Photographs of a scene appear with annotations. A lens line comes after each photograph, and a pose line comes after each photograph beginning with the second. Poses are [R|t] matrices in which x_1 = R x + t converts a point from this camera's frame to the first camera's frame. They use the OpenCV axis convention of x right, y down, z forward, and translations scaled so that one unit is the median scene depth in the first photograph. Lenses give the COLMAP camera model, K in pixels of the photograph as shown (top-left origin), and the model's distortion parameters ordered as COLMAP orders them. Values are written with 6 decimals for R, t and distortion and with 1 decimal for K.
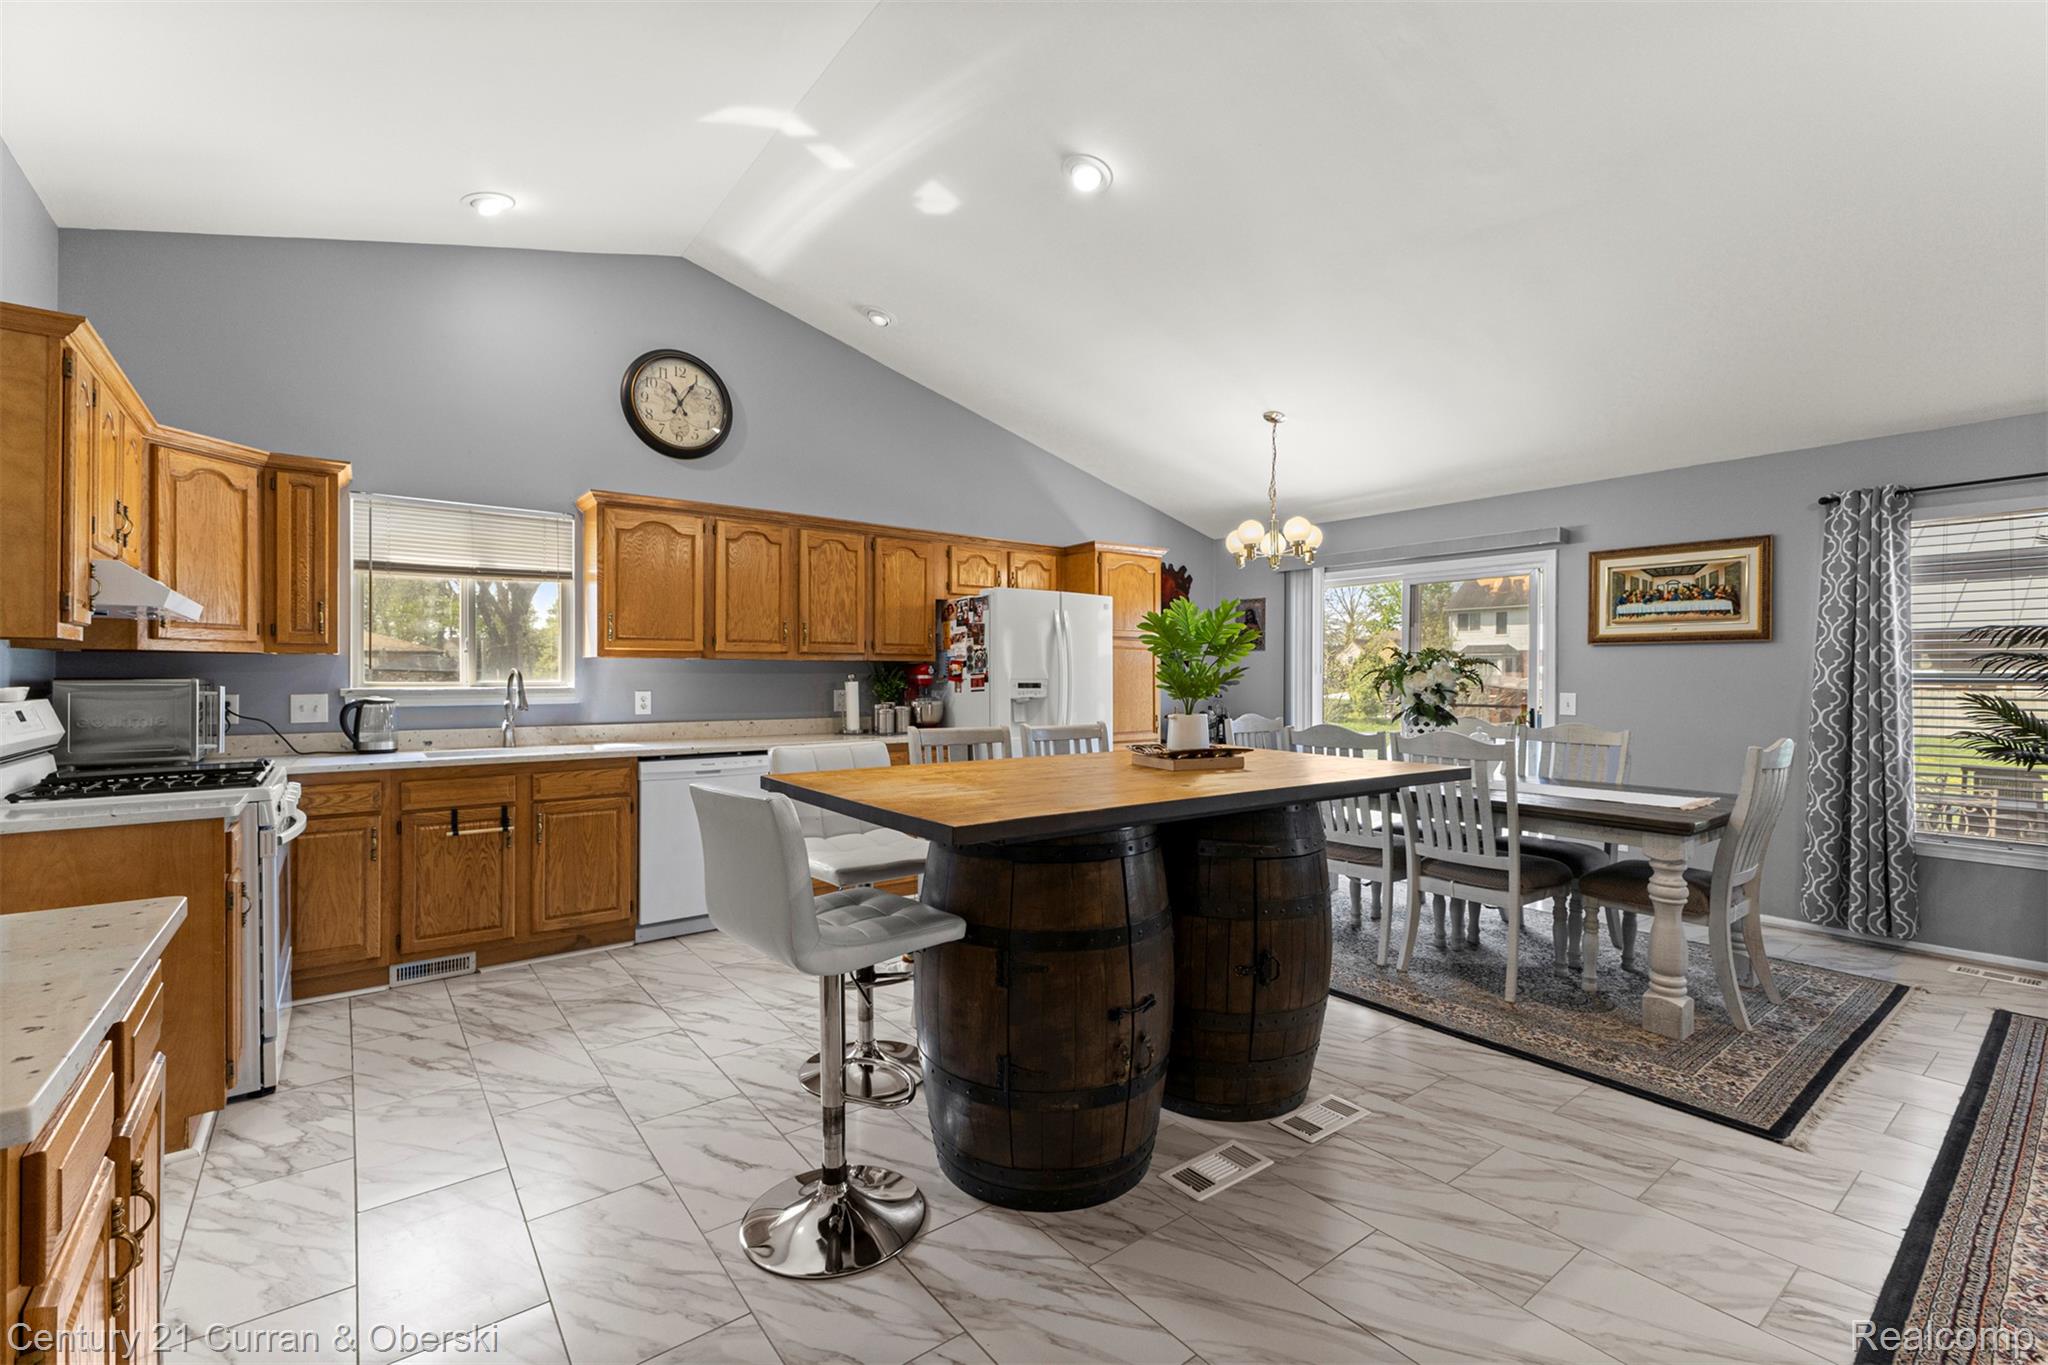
lens RADIAL K [[880.4, 0, 1026.7], [0, 880.4, 677.2], [0, 0, 1]] dist [0.012582, -0.003639]
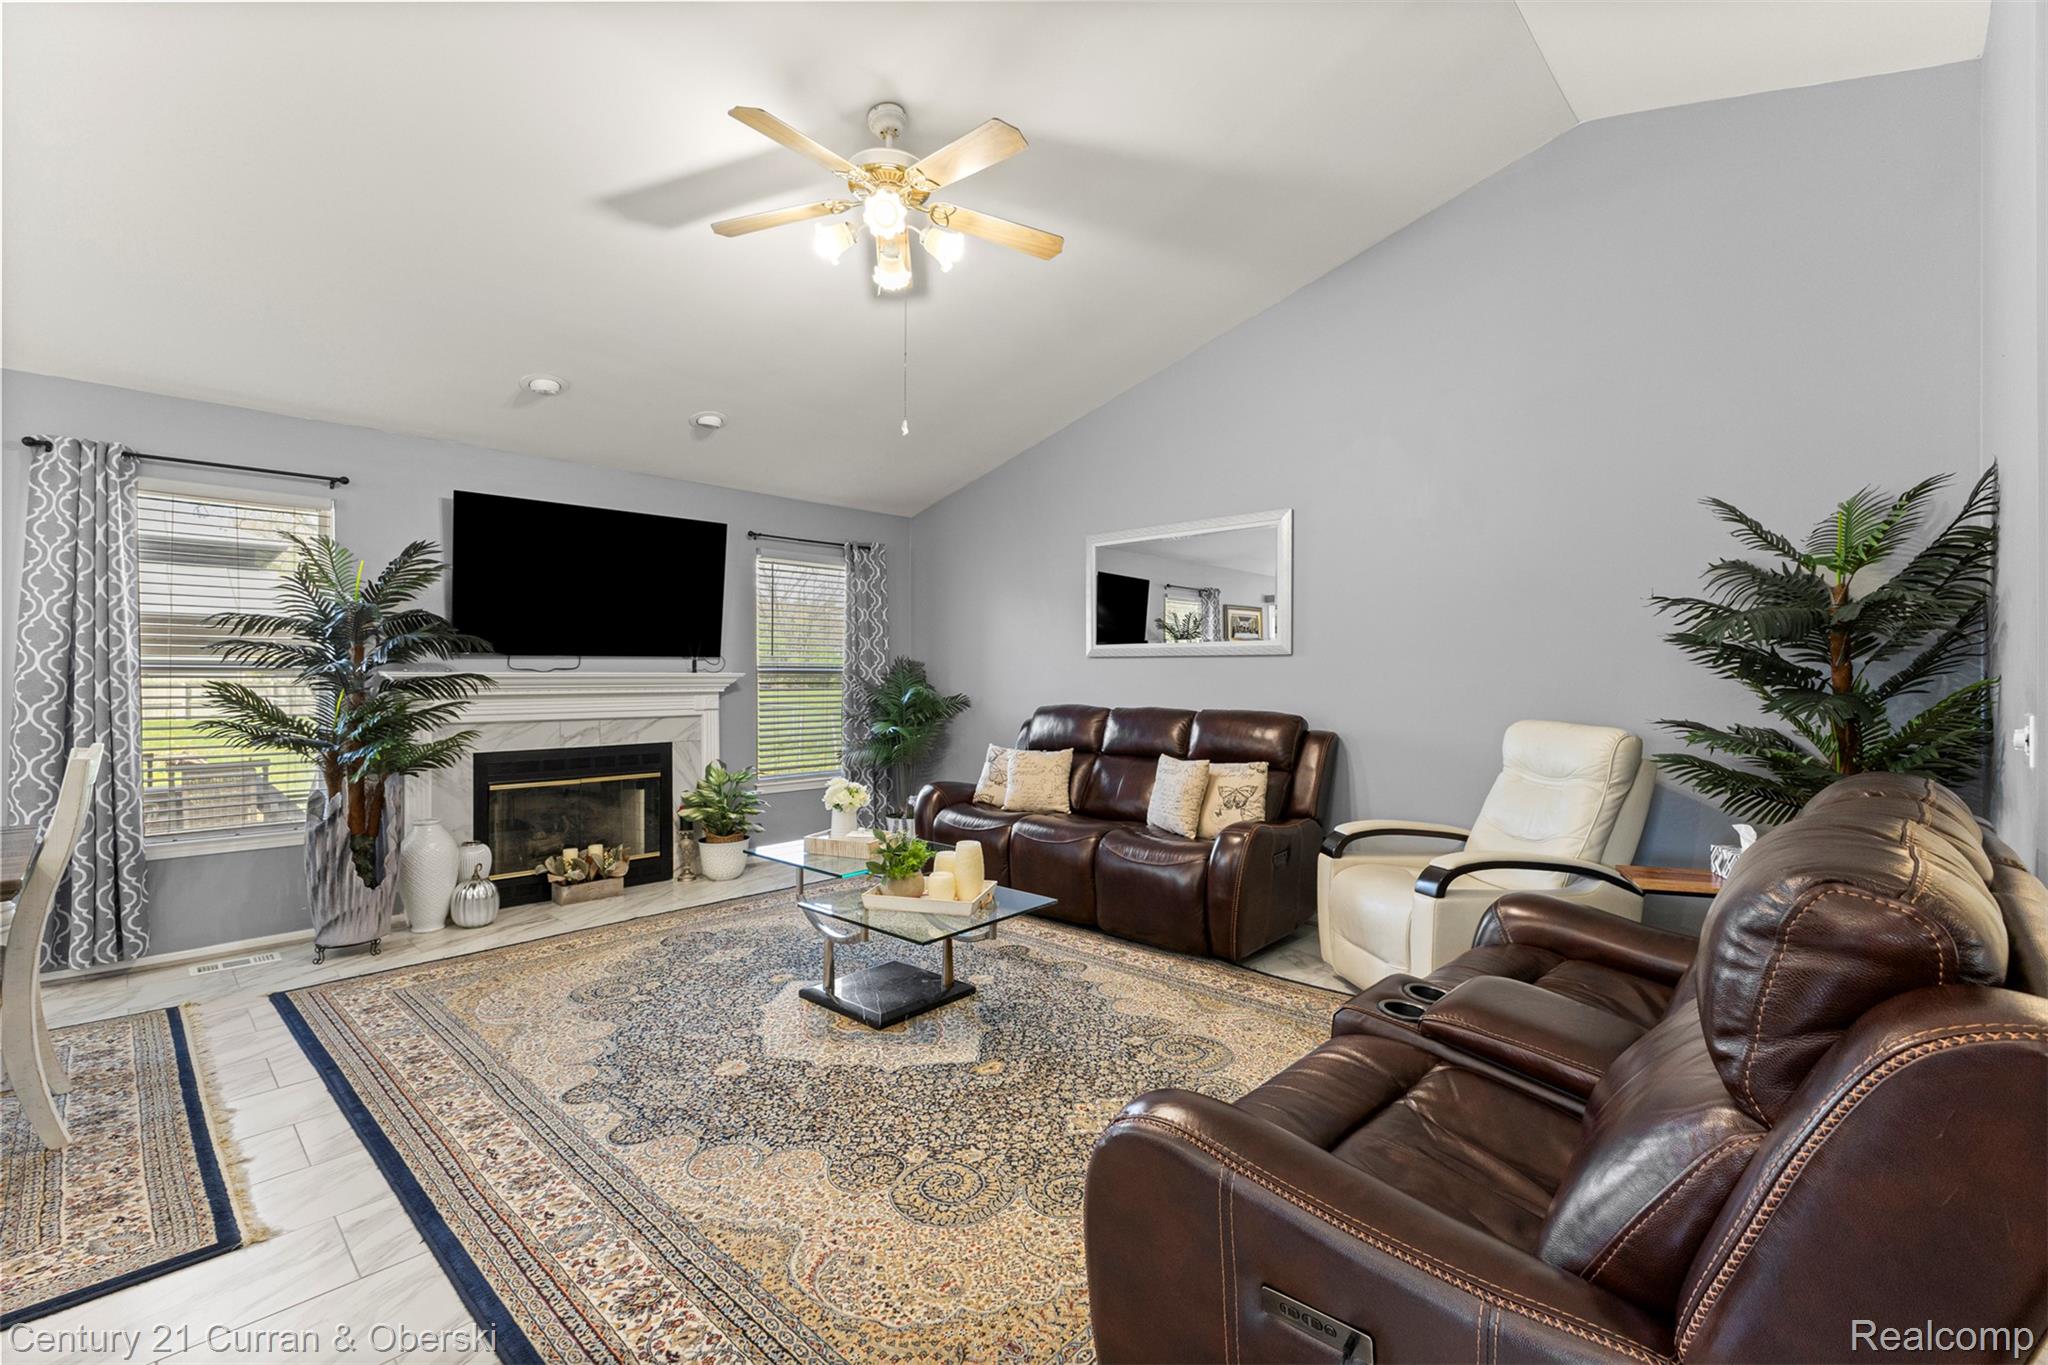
lens RADIAL K [[880.4, 0, 1031.6], [0, 880.4, 674.6], [0, 0, 1]] dist [0.012582, -0.003639]
pose [[-0.149307, -0.006479, 0.988770, -0.024674], [-0.004803, 0.999971, 0.005827, 0.001006], [-0.988779, -0.003879, -0.149334, 0.236456]]
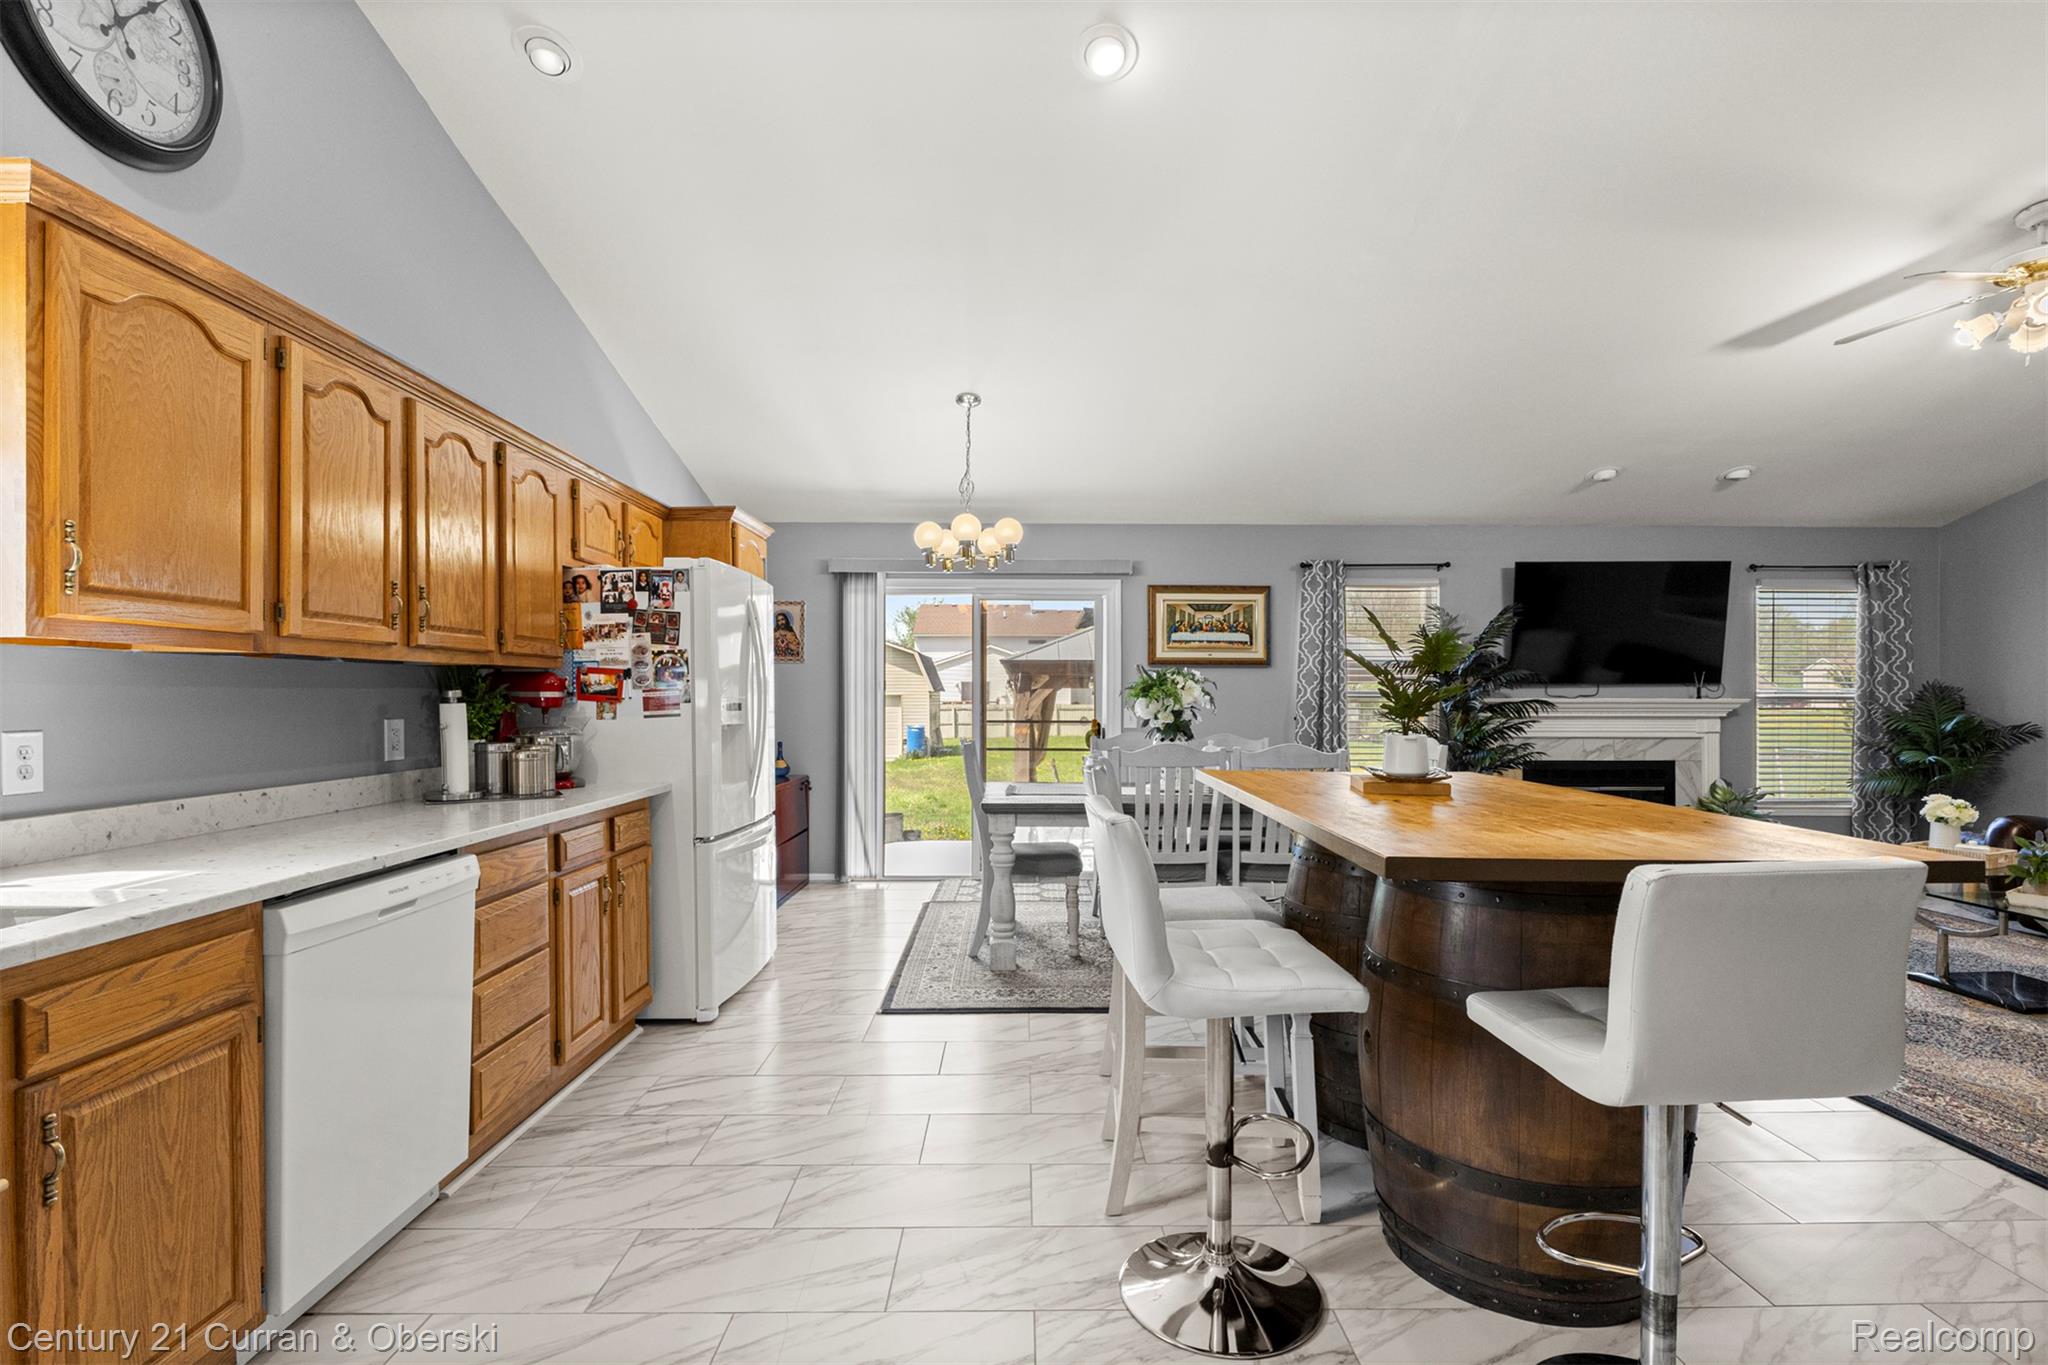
lens RADIAL K [[953.4, 0, 1028.7], [0, 953.4, 706.1], [0, 0, 1]] dist [-0.007048, -0.001067]
pose [[0.609117, -0.010555, 0.793010, -0.540839], [0.000520, 0.999917, 0.012909, -0.000583], [-0.793080, -0.007451, 0.609072, 0.449307]]
